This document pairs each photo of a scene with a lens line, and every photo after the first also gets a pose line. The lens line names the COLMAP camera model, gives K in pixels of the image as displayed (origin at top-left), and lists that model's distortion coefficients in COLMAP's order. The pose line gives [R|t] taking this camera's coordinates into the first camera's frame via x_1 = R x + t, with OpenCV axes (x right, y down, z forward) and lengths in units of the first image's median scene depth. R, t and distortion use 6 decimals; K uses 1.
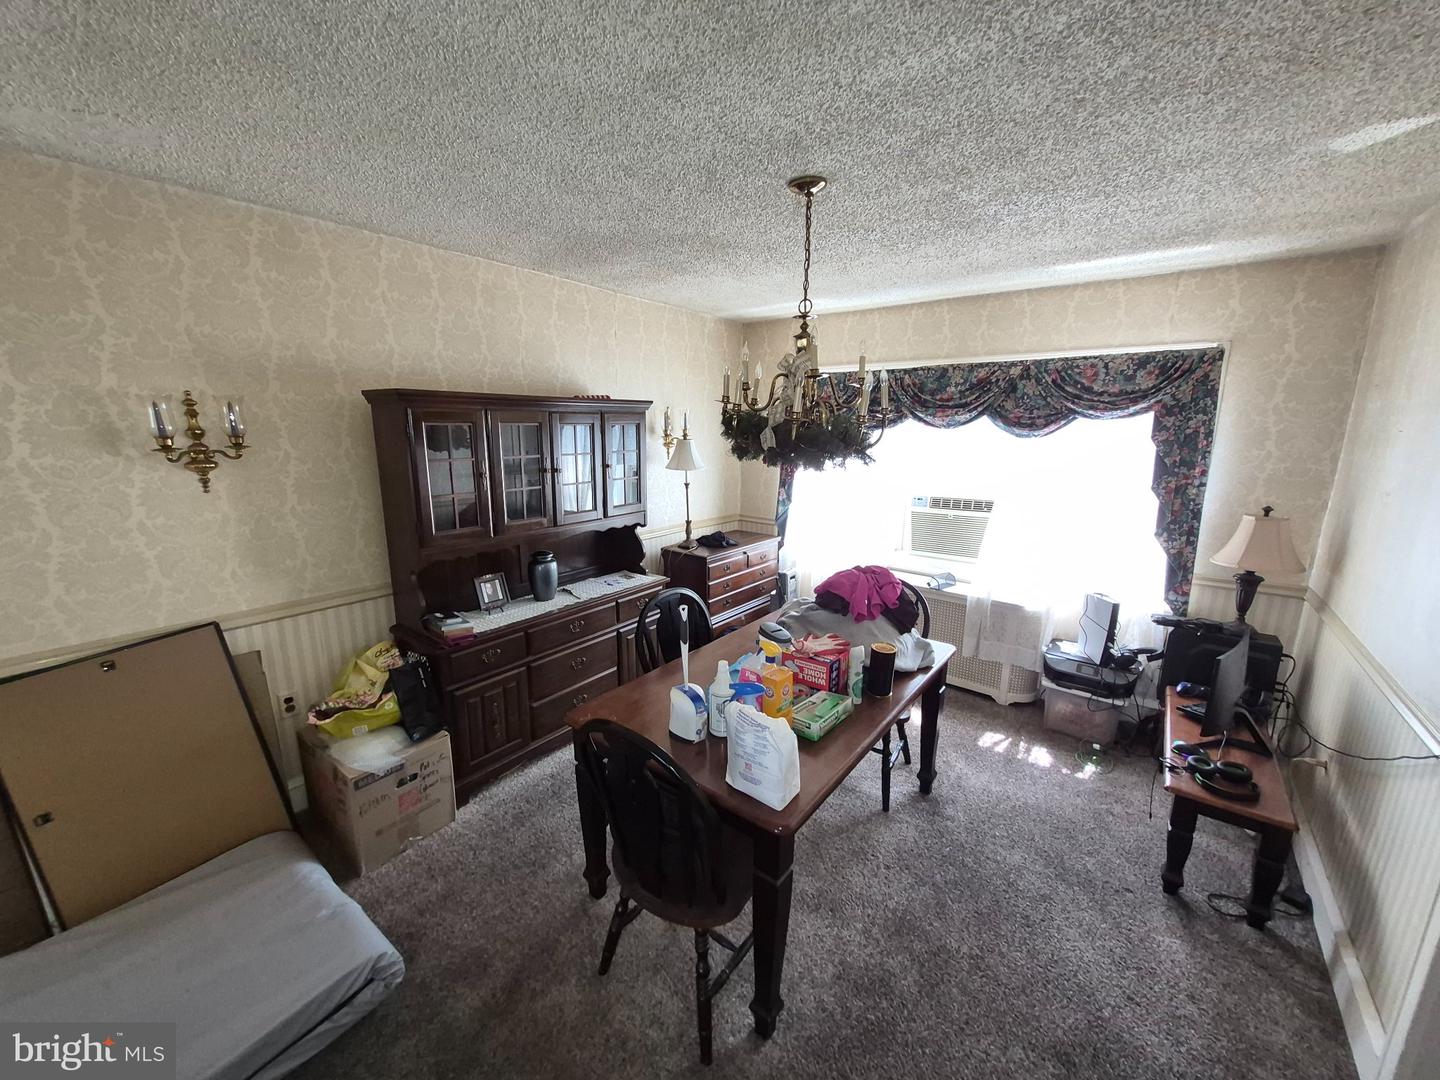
lens RADIAL K [[564.5, 0, 721.9], [0, 564.5, 543.4], [0, 0, 1]] dist [0.001943, 0.000097]
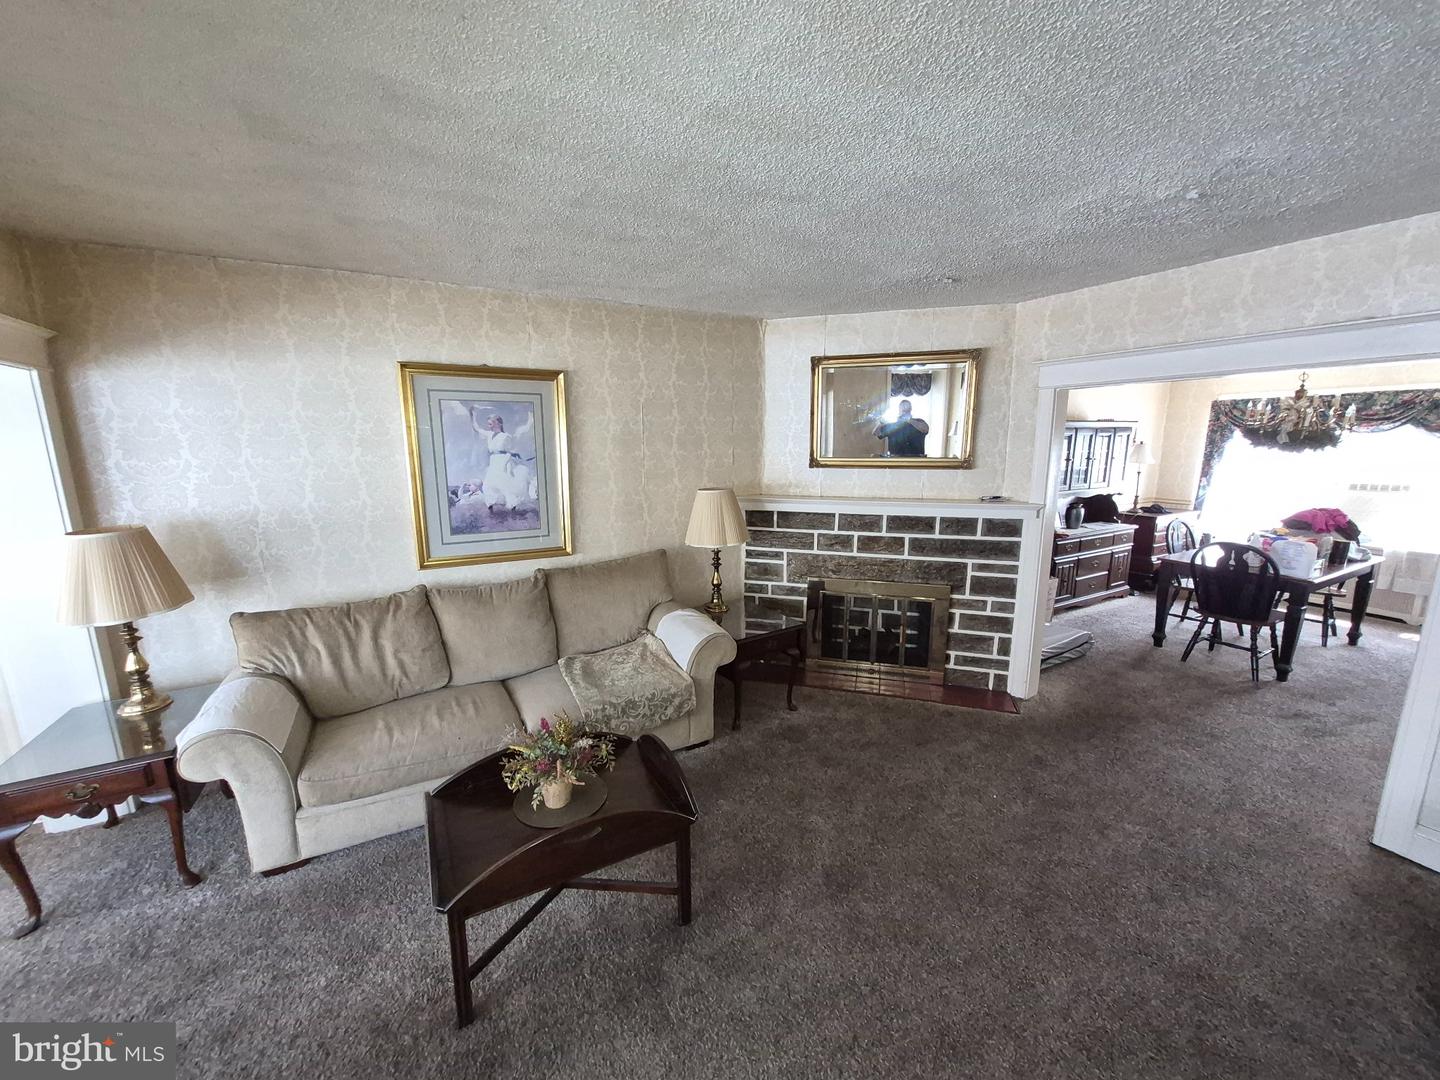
lens RADIAL K [[564.5, 0, 718.5], [0, 564.5, 540.0], [0, 0, 1]] dist [0.001943, 0.000097]
pose [[0.917560, 0.056150, -0.393613, -0.607170], [-0.071175, 0.997183, -0.023668, 0.246905], [0.391175, 0.049732, 0.918971, -1.088110]]
